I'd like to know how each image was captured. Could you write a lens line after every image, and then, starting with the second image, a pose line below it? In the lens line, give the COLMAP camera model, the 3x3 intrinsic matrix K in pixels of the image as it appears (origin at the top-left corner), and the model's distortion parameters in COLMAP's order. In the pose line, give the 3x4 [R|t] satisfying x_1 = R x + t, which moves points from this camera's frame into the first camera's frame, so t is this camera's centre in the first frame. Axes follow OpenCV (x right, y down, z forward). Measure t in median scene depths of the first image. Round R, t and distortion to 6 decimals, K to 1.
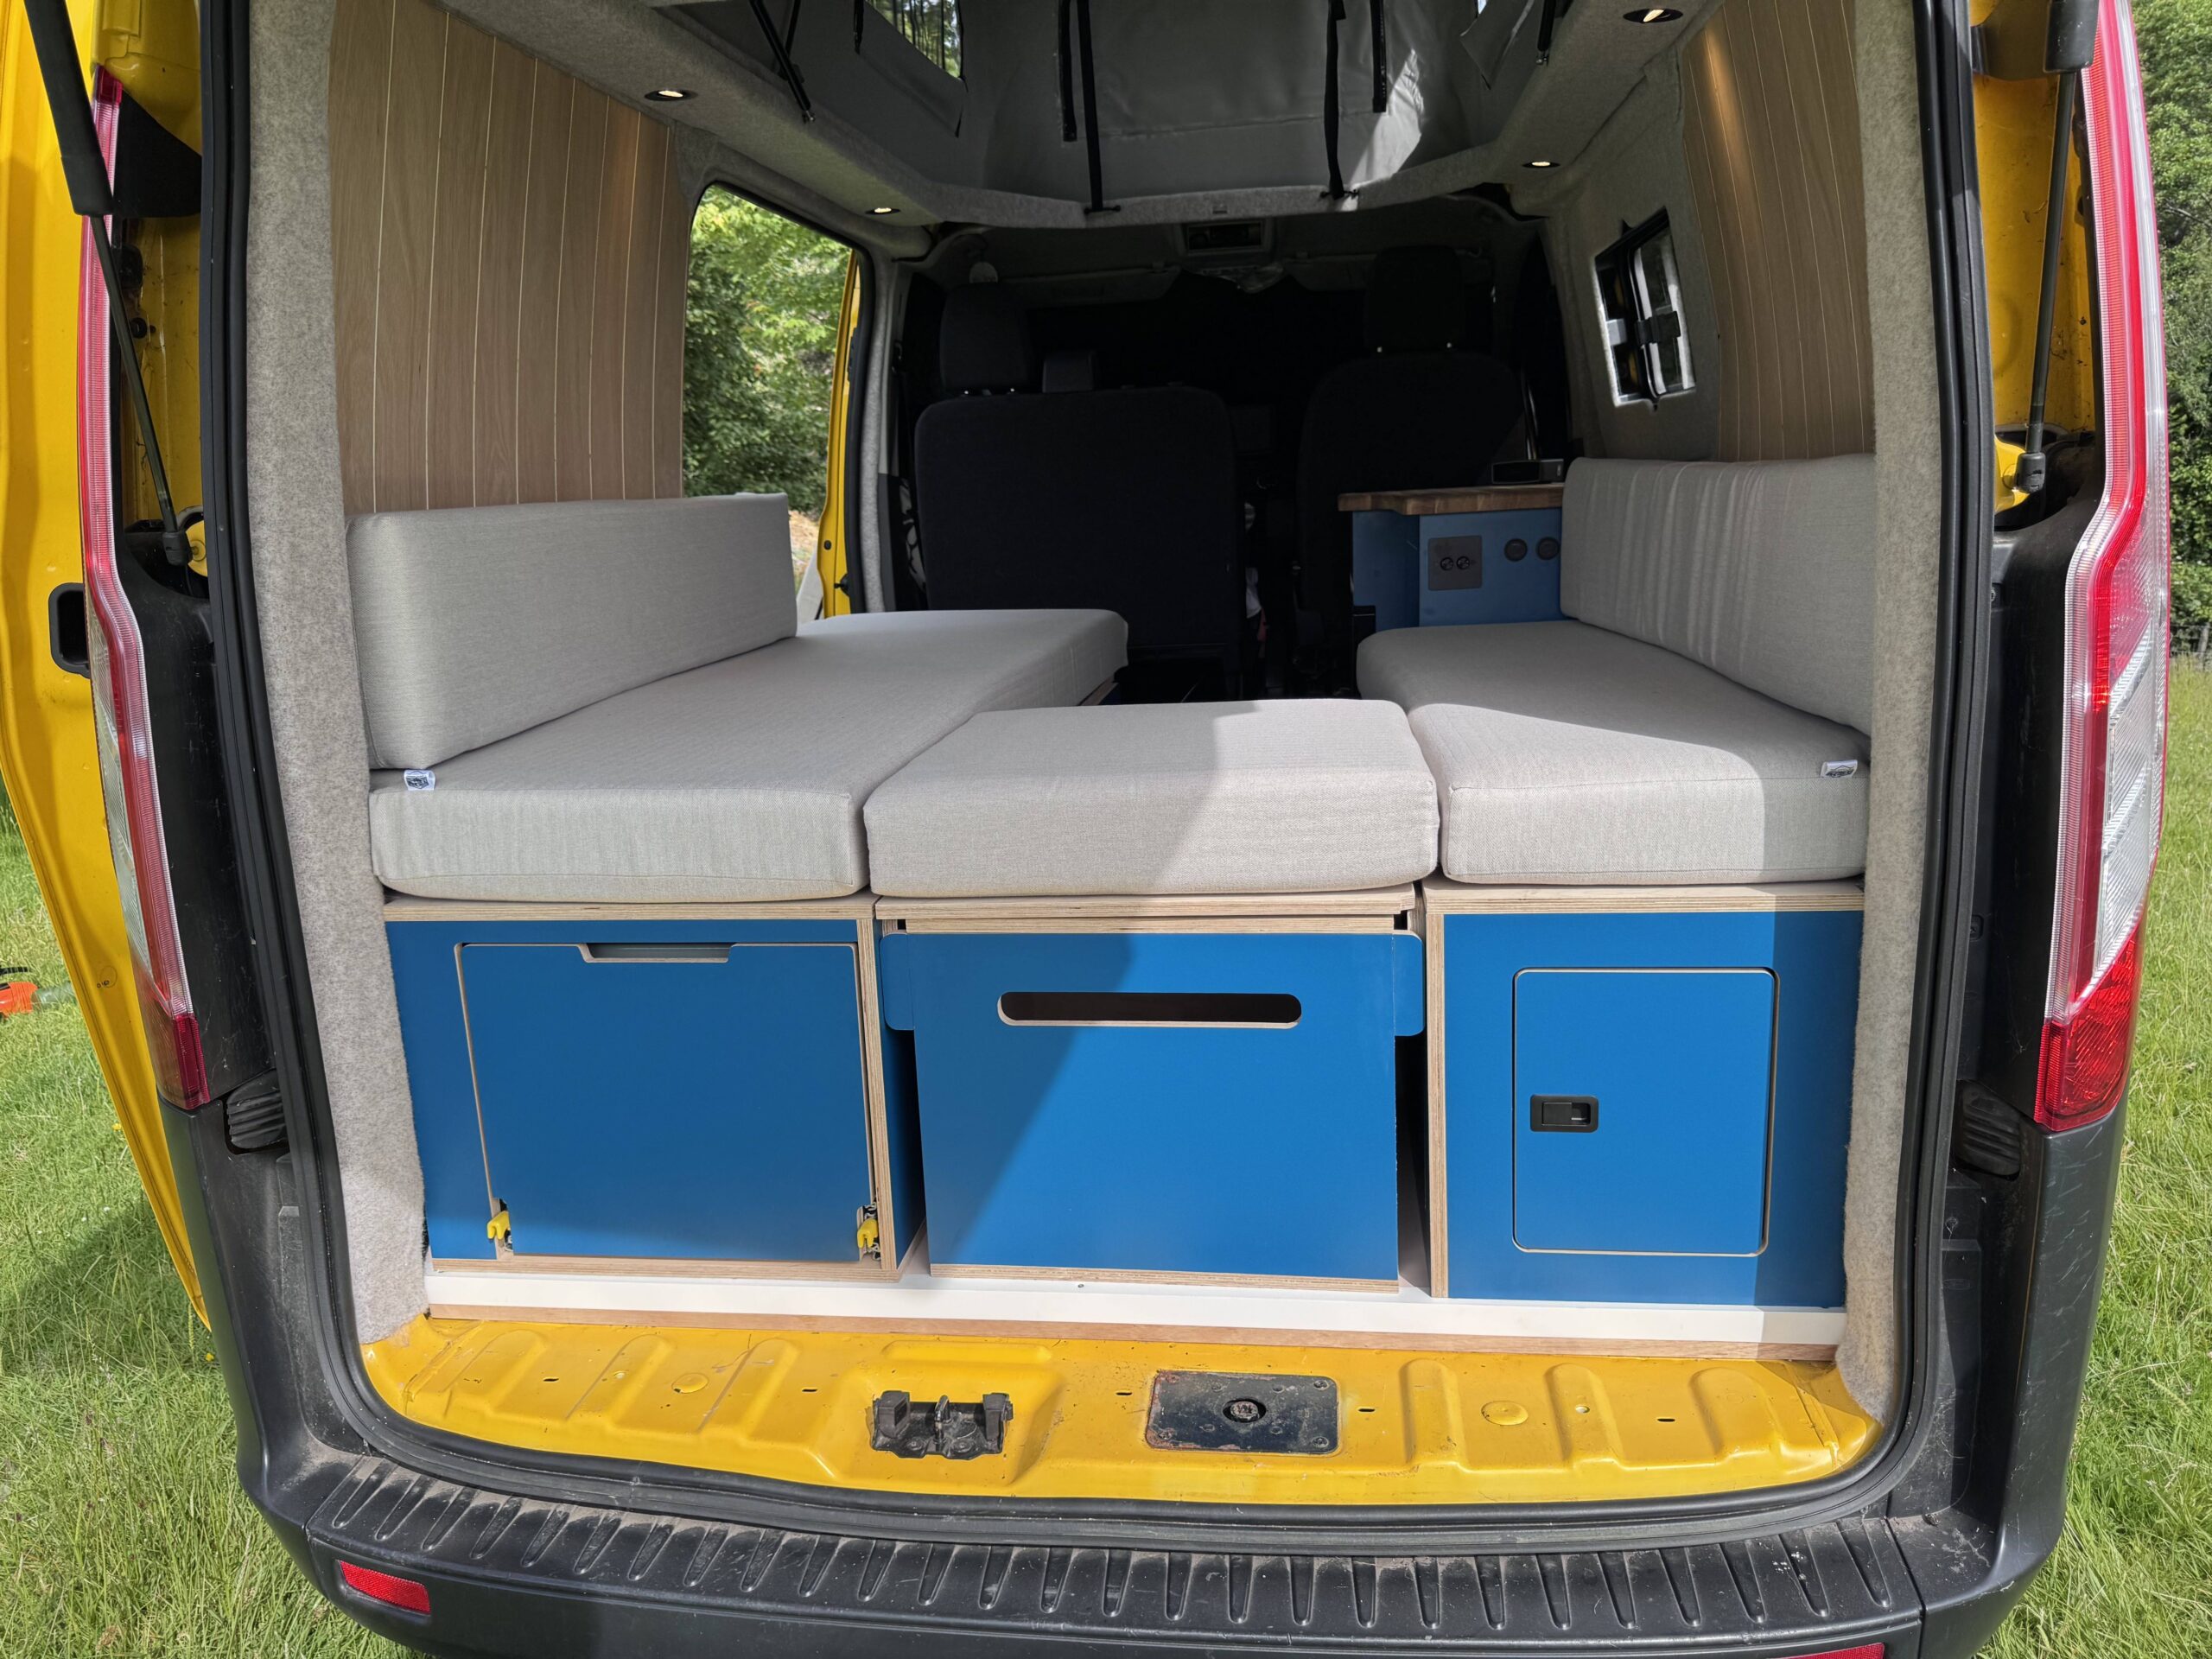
lens RADIAL K [[1560.5, 0, 1104.9], [0, 1560.5, 838.2], [0, 0, 1]] dist [0.035324, -0.052794]
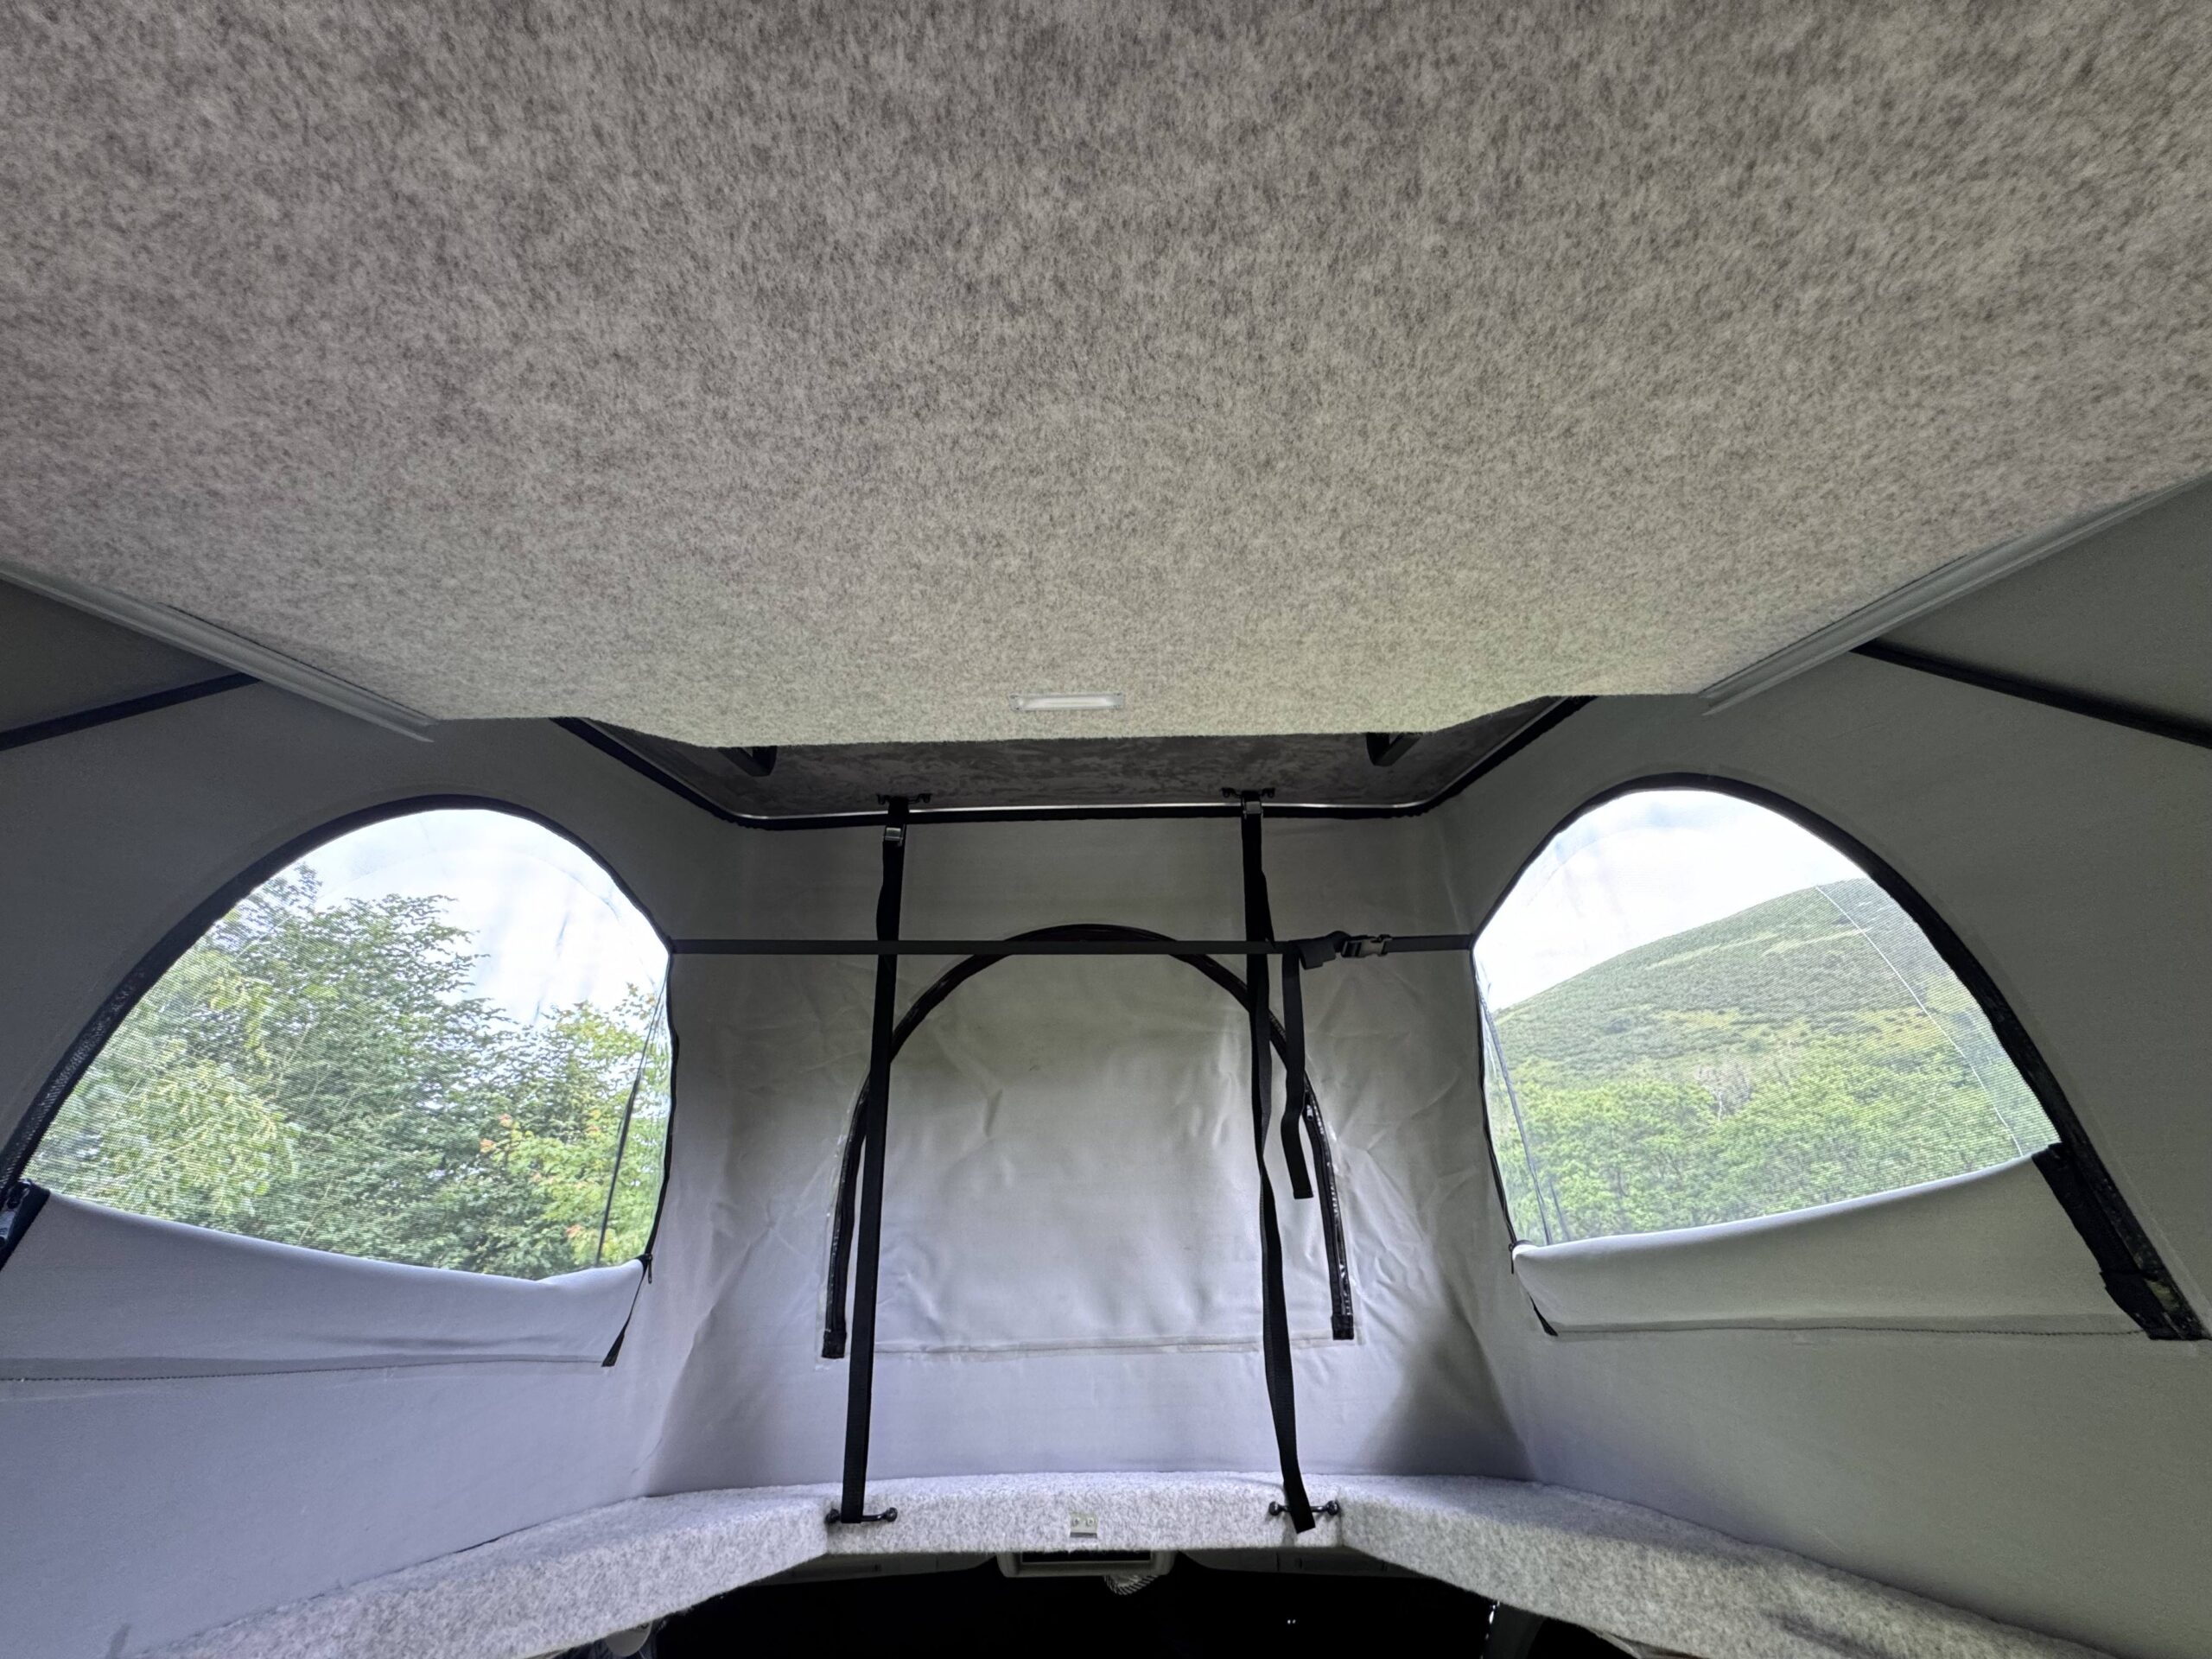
lens RADIAL K [[880.7, 0, 1116.6], [0, 880.7, 840.2], [0, 0, 1]] dist [-0.001619, -0.001080]
pose [[0.988754, 0.095614, 0.114993, 0.066854], [0.008359, 0.732391, -0.680833, -0.882599], [-0.149317, 0.674138, 0.723355, 1.496814]]
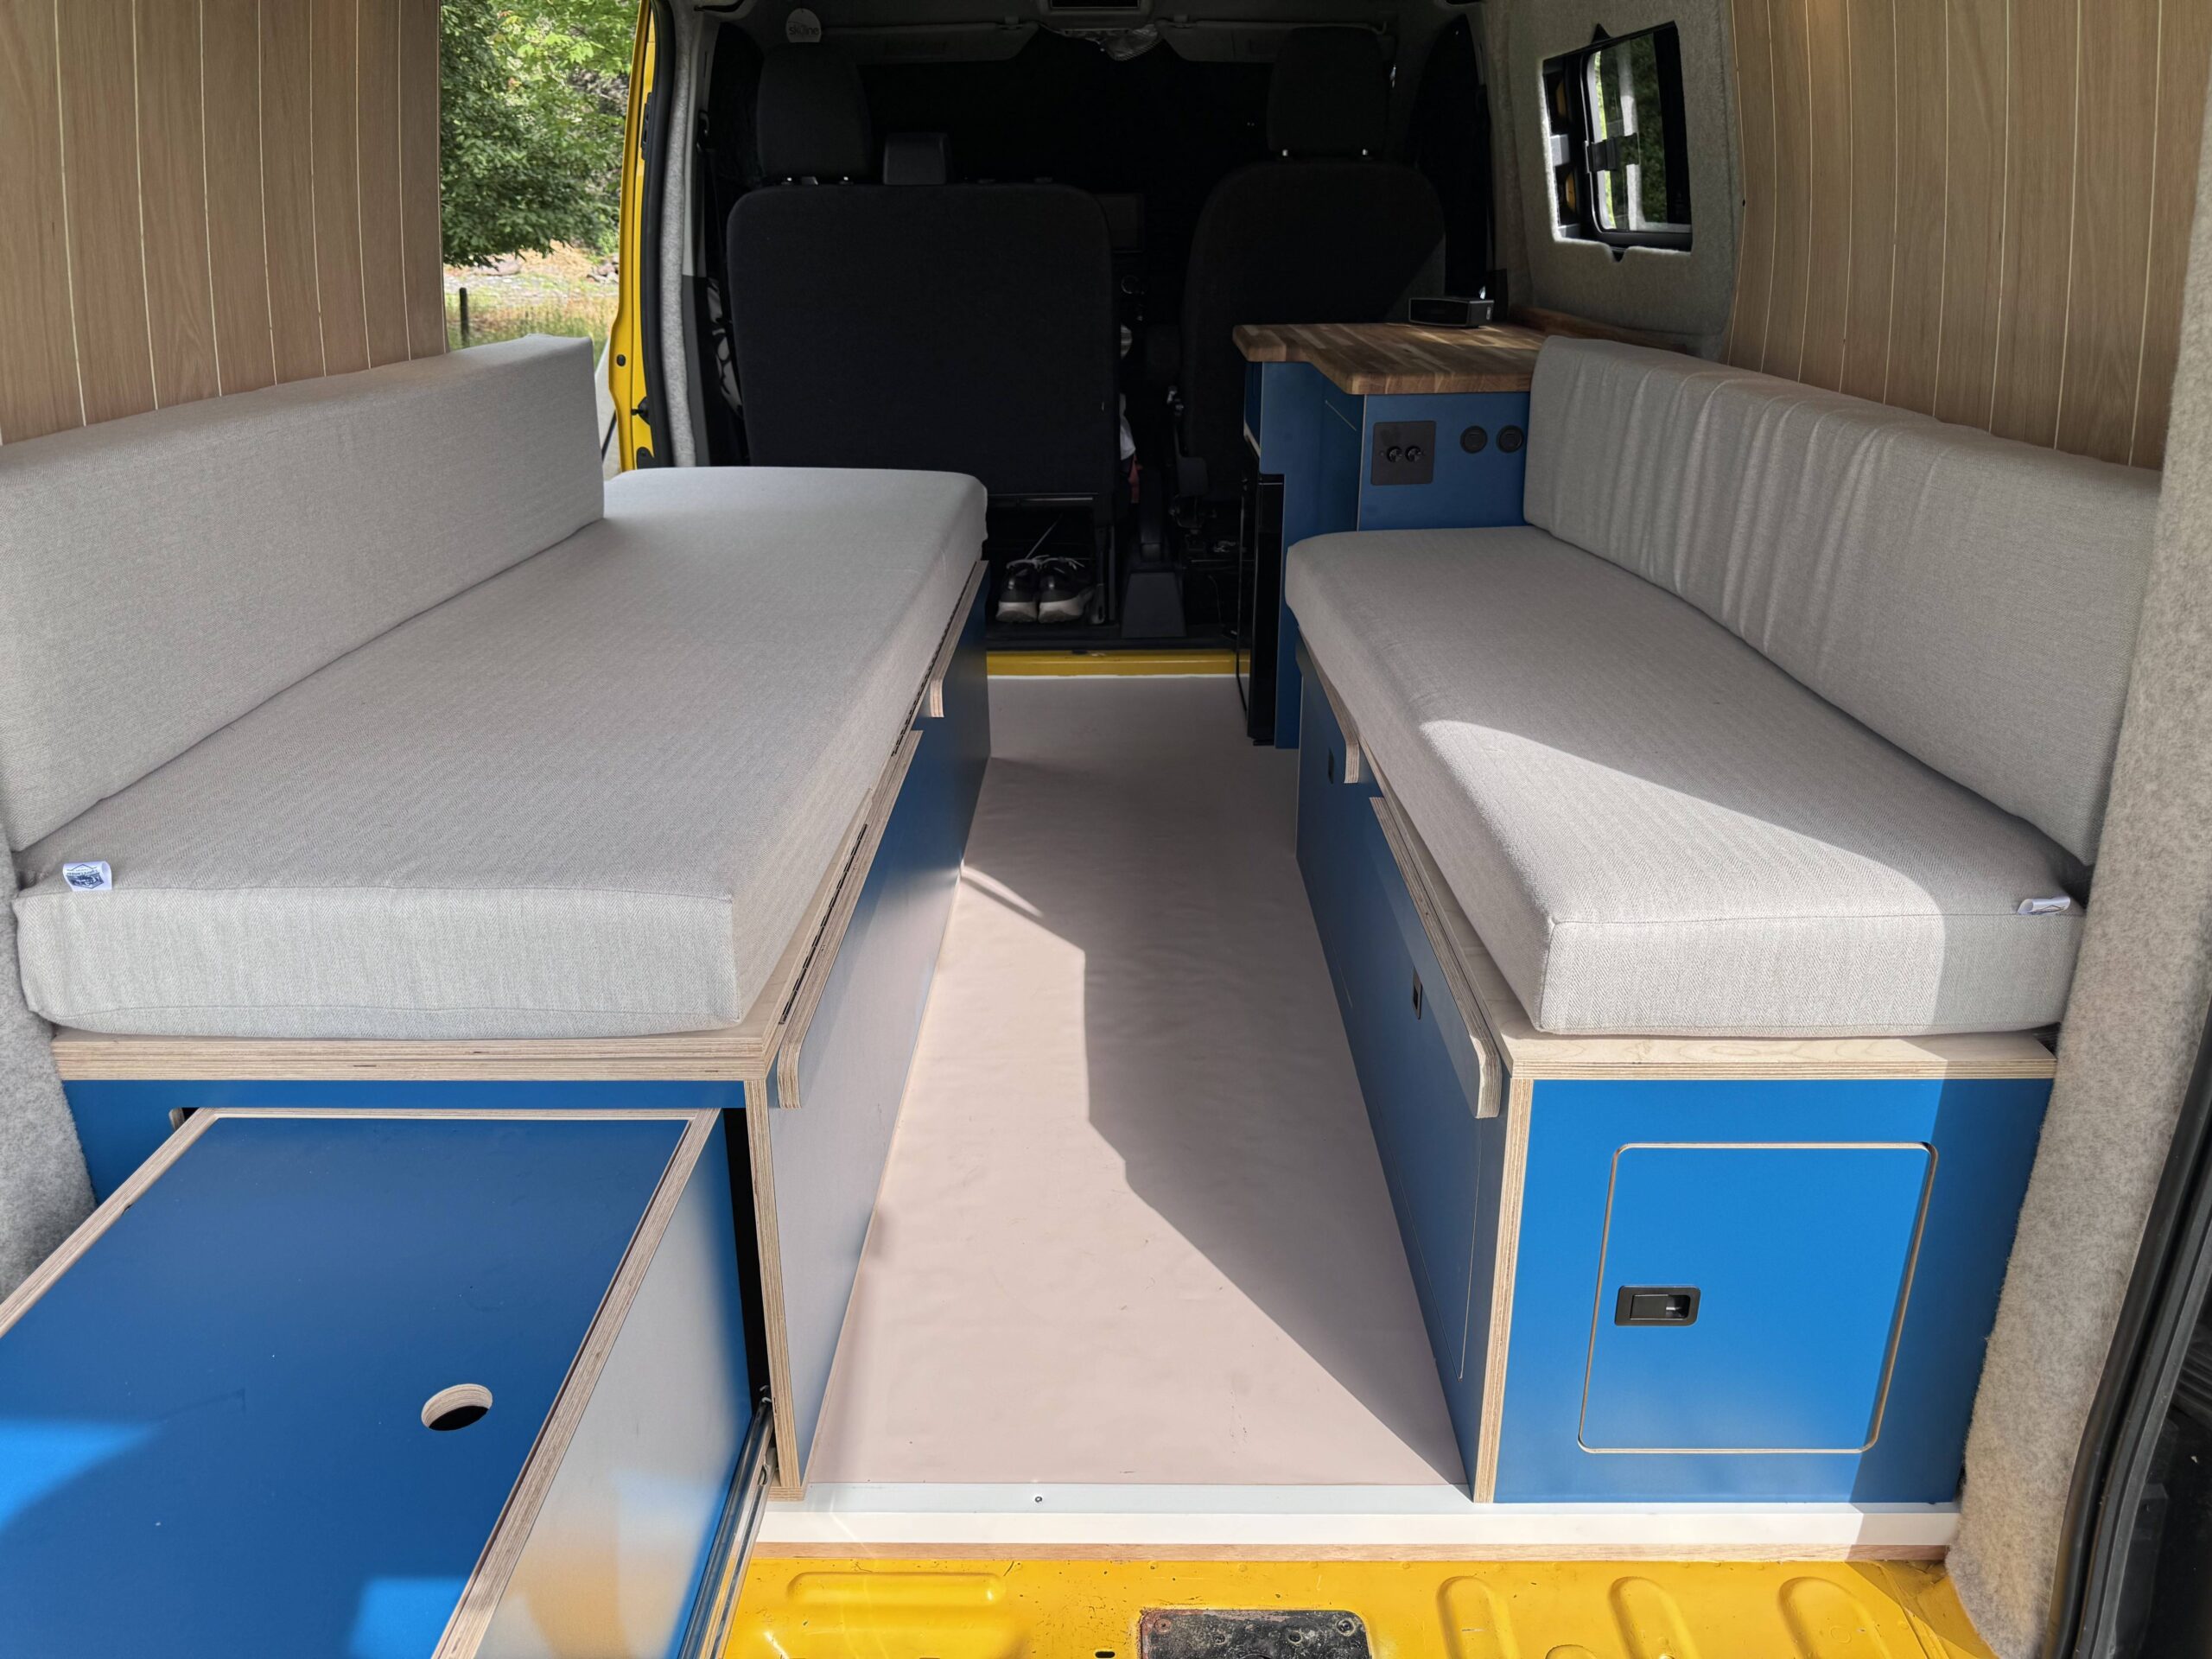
lens RADIAL K [[1560.5, 0, 1108.3], [0, 1560.5, 830.0], [0, 0, 1]] dist [0.035324, -0.052794]
pose [[0.991282, -0.011415, 0.131261, -0.079751], [-0.008748, 0.988341, 0.152008, -0.167976], [-0.131466, -0.151831, 0.979624, 0.262689]]
